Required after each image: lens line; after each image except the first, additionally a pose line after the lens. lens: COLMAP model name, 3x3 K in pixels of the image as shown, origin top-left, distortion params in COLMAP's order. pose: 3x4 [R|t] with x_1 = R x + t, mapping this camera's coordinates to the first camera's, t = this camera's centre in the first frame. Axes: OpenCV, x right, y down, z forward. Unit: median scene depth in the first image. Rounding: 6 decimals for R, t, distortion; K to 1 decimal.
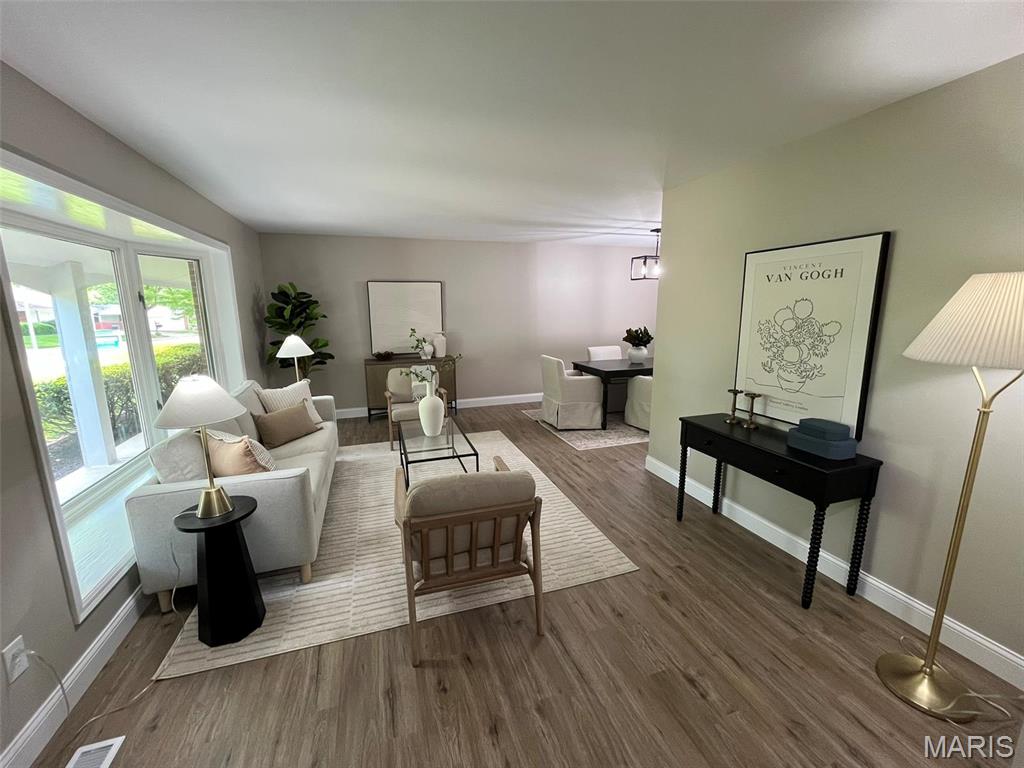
lens RADIAL K [[413.0, 0, 512.0], [0, 413.0, 384.0], [0, 0, 1]] dist [-0.000276, 0.000578]
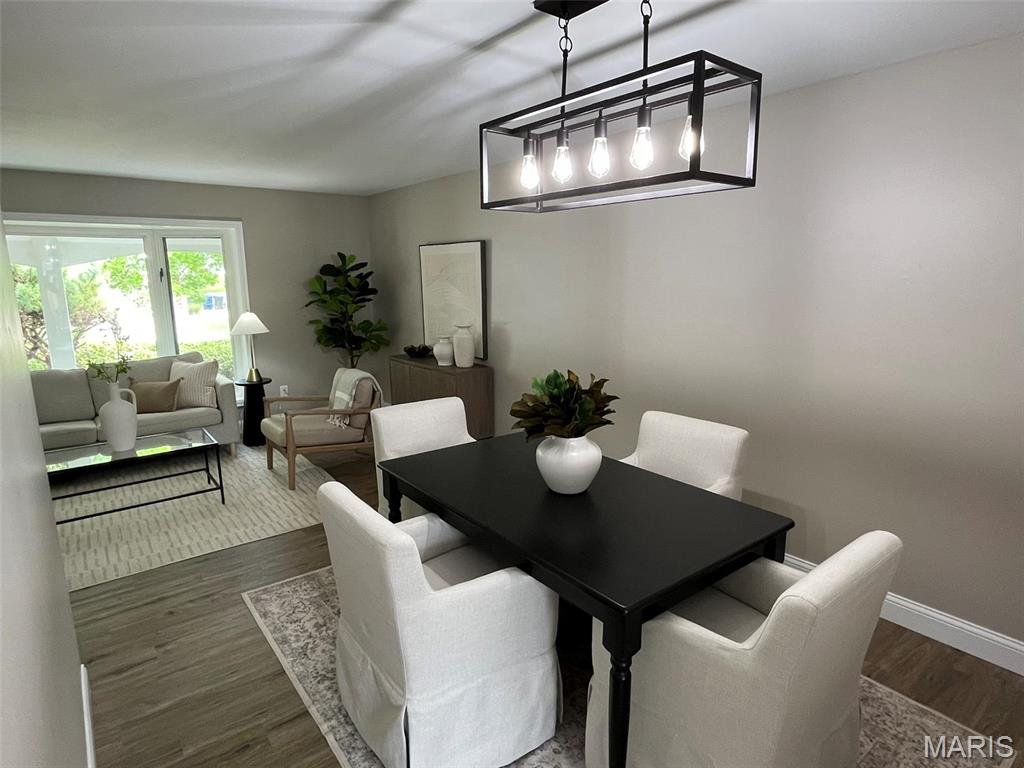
lens RADIAL K [[564.5, 0, 512.0], [0, 564.5, 384.0], [0, 0, 1]] dist [-0.015658, -0.000494]
pose [[0.324960, 0.178778, -0.928676, 0.650258], [-0.178683, 0.975890, 0.125343, -0.162661], [0.928694, 0.125207, 0.349070, 0.832009]]
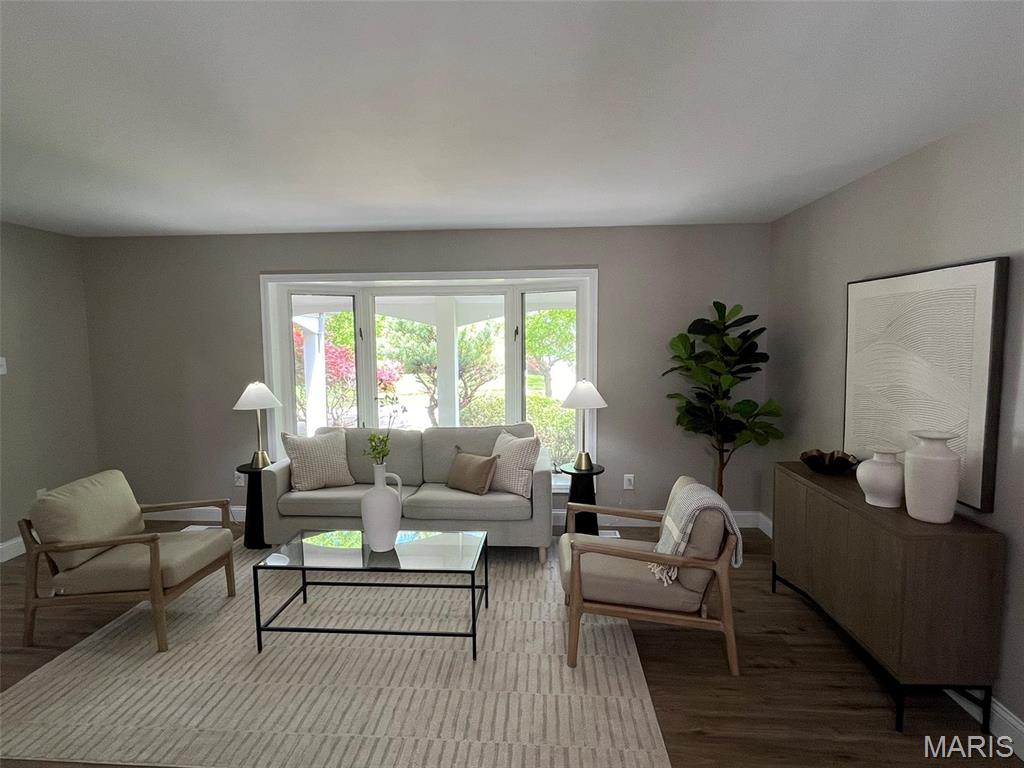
lens RADIAL K [[540.3, 0, 512.0], [0, 540.3, 384.0], [0, 0, 1]] dist [0.003648, 0.001333]
pose [[-0.393120, 0.081830, -0.915839, 0.302526], [-0.173020, 0.971656, 0.161085, -0.175344], [0.903062, 0.221784, -0.367819, 0.909239]]
